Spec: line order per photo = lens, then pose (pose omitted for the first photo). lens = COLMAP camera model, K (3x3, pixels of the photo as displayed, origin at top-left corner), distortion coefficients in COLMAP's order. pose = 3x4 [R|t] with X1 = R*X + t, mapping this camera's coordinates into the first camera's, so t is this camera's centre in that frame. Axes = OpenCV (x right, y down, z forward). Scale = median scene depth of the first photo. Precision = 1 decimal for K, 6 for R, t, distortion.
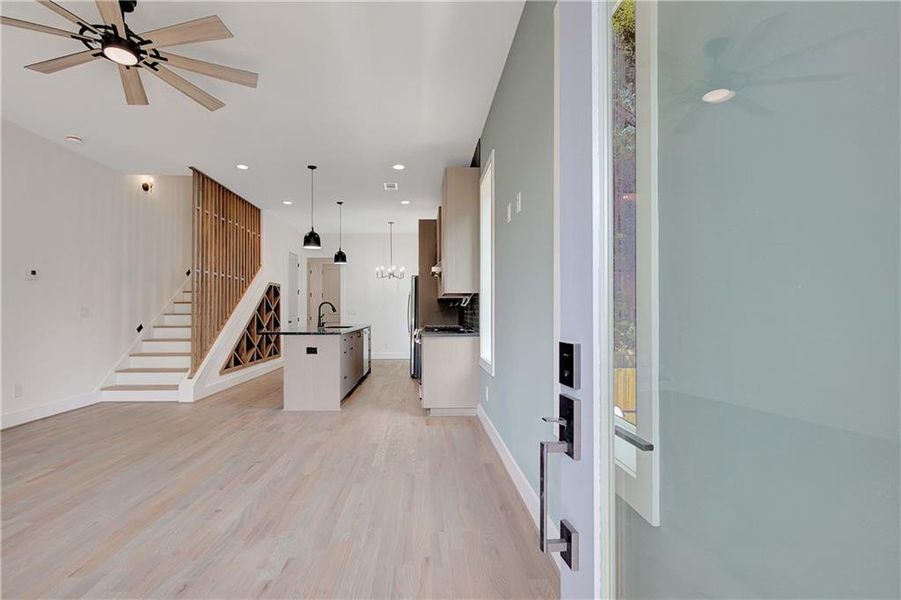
lens RADIAL K [[435.6, 0, 428.6], [0, 435.6, 306.4], [0, 0, 1]] dist [0.000446, 0.000416]
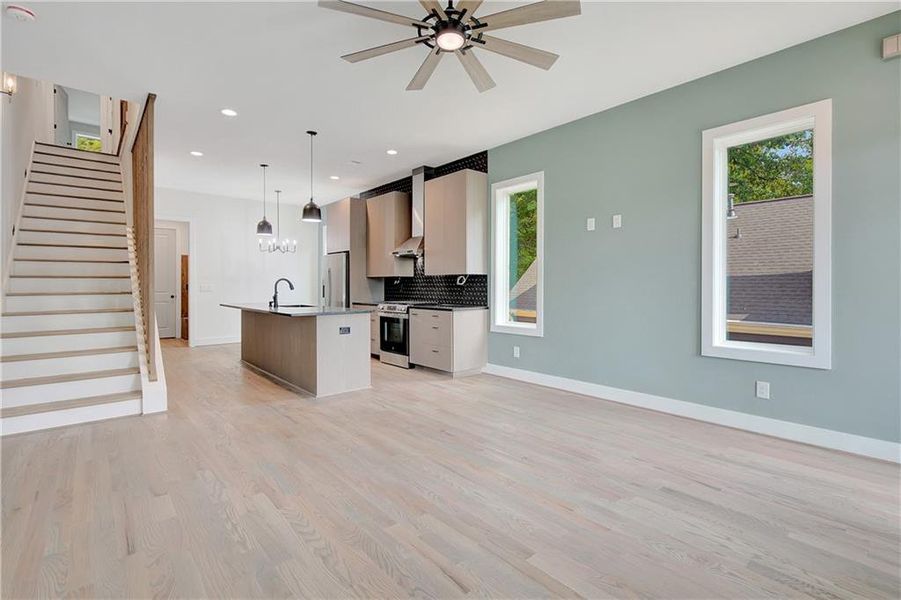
lens RADIAL K [[433.6, 0, 452.9], [0, 433.6, 289.9], [0, 0, 1]] dist [-0.000483, 0.000136]
pose [[0.754826, -0.005509, 0.655902, -0.558543], [-0.008665, 0.999794, 0.018369, -0.006348], [-0.655867, -0.019549, 0.754623, 0.093320]]
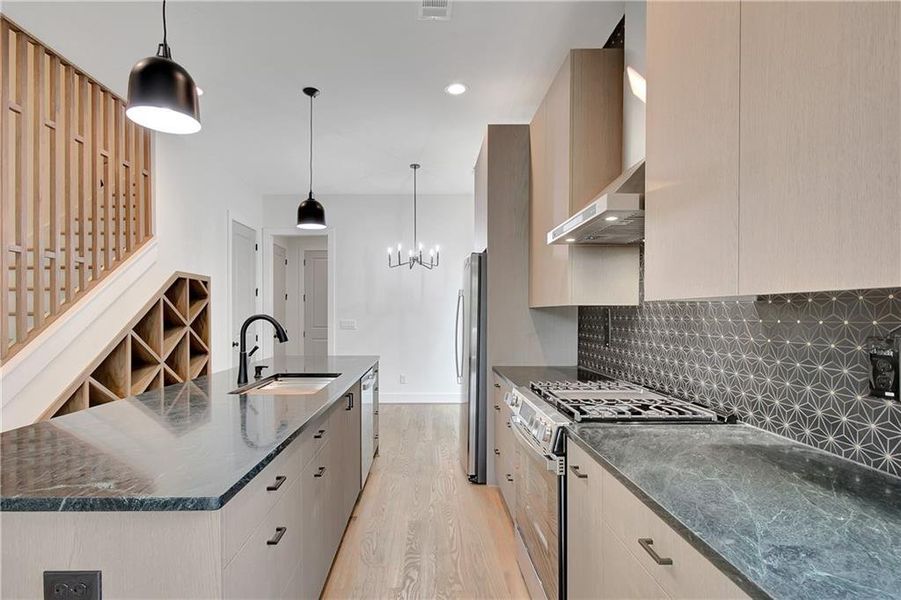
lens RADIAL K [[419.4, 0, 435.8], [0, 419.4, 315.0], [0, 0, 1]] dist [-0.000294, 0.000026]
pose [[0.999961, 0.000920, 0.008756, -0.088166], [-0.001064, 0.999863, 0.016526, -0.016483], [-0.008740, -0.016535, 0.999825, 0.638647]]
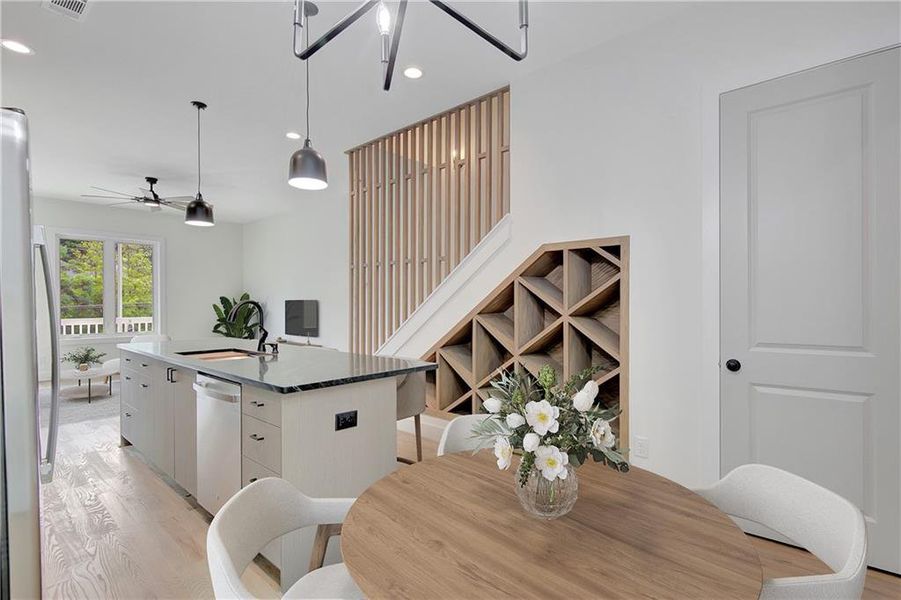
lens RADIAL K [[438.3, 0, 450.5], [0, 438.3, 300.0], [0, 0, 1]] dist [-0.000524, 0.000384]
pose [[-0.680676, -0.001154, -0.732584, -0.029892], [0.010415, 0.999882, -0.011252, -0.002956], [0.732511, -0.015289, -0.680584, 1.485136]]
